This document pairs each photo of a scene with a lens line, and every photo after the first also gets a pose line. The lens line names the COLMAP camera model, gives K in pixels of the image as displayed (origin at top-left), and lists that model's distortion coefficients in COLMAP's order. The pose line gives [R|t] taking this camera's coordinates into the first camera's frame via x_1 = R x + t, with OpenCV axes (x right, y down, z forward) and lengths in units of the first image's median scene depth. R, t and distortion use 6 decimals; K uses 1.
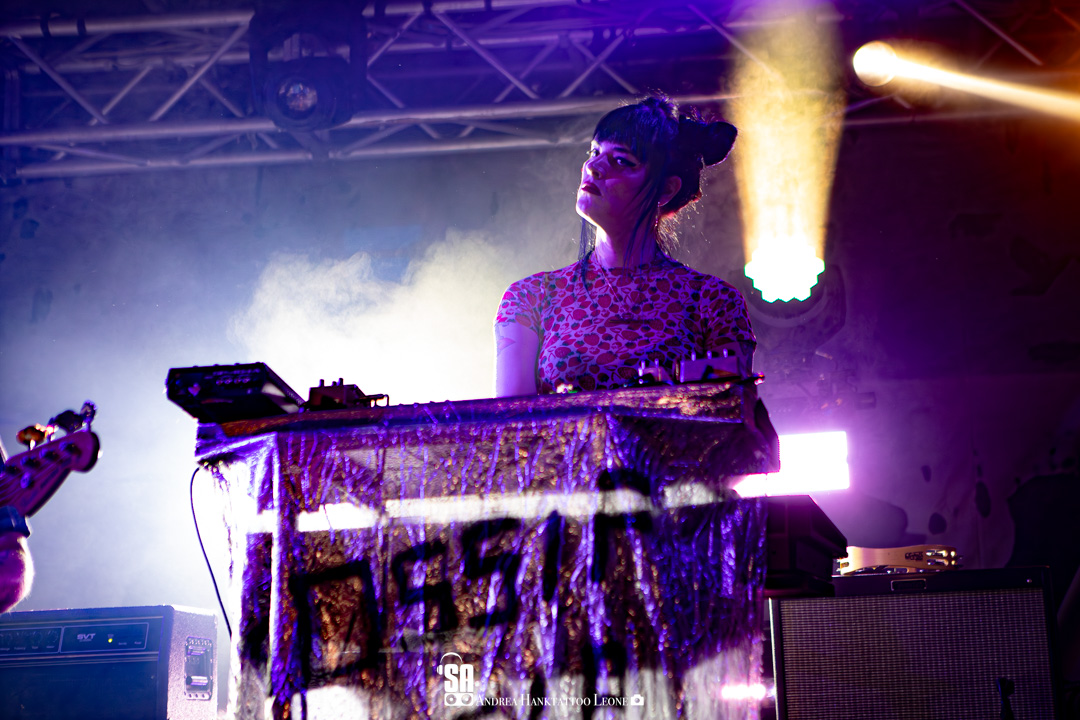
lens RADIAL K [[2194.8, 0, 540.0], [0, 2194.8, 359.7], [0, 0, 1]] dist [0.053589, 0.000000]
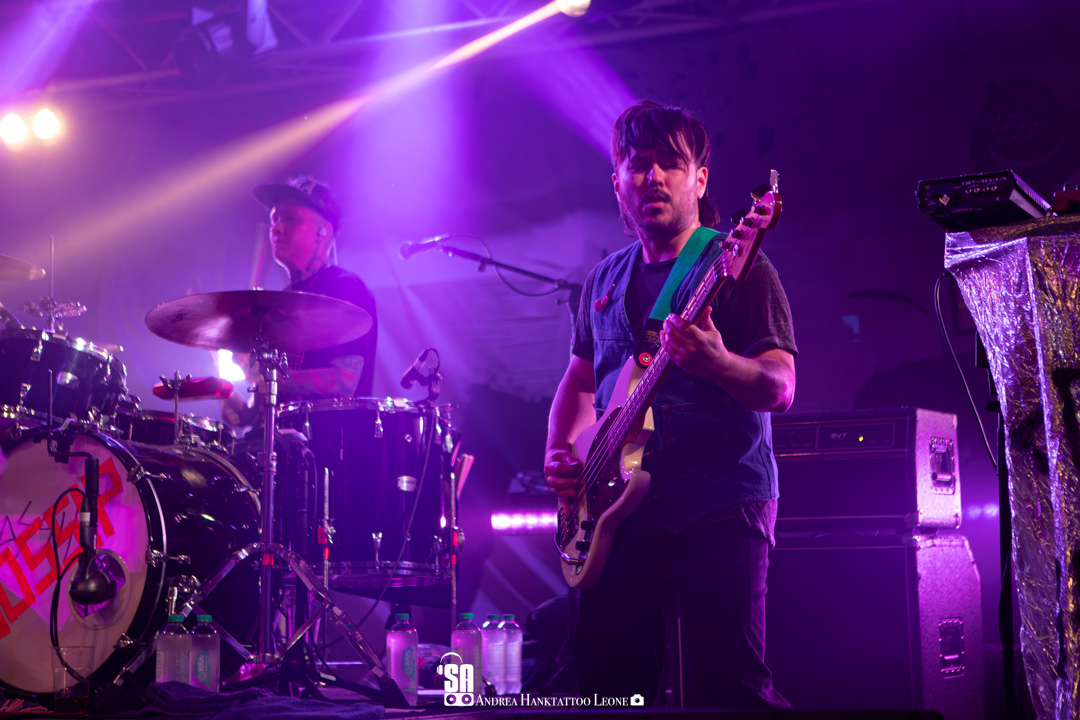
lens RADIAL K [[2033.3, 0, 539.4], [0, 2033.3, 359.4], [0, 0, 1]] dist [-0.055258, 0.000000]
pose [[0.826372, -0.004796, -0.563104, 0.238730], [0.081674, 0.990411, 0.111423, -0.036628], [0.557170, -0.138067, 0.818840, 0.090213]]
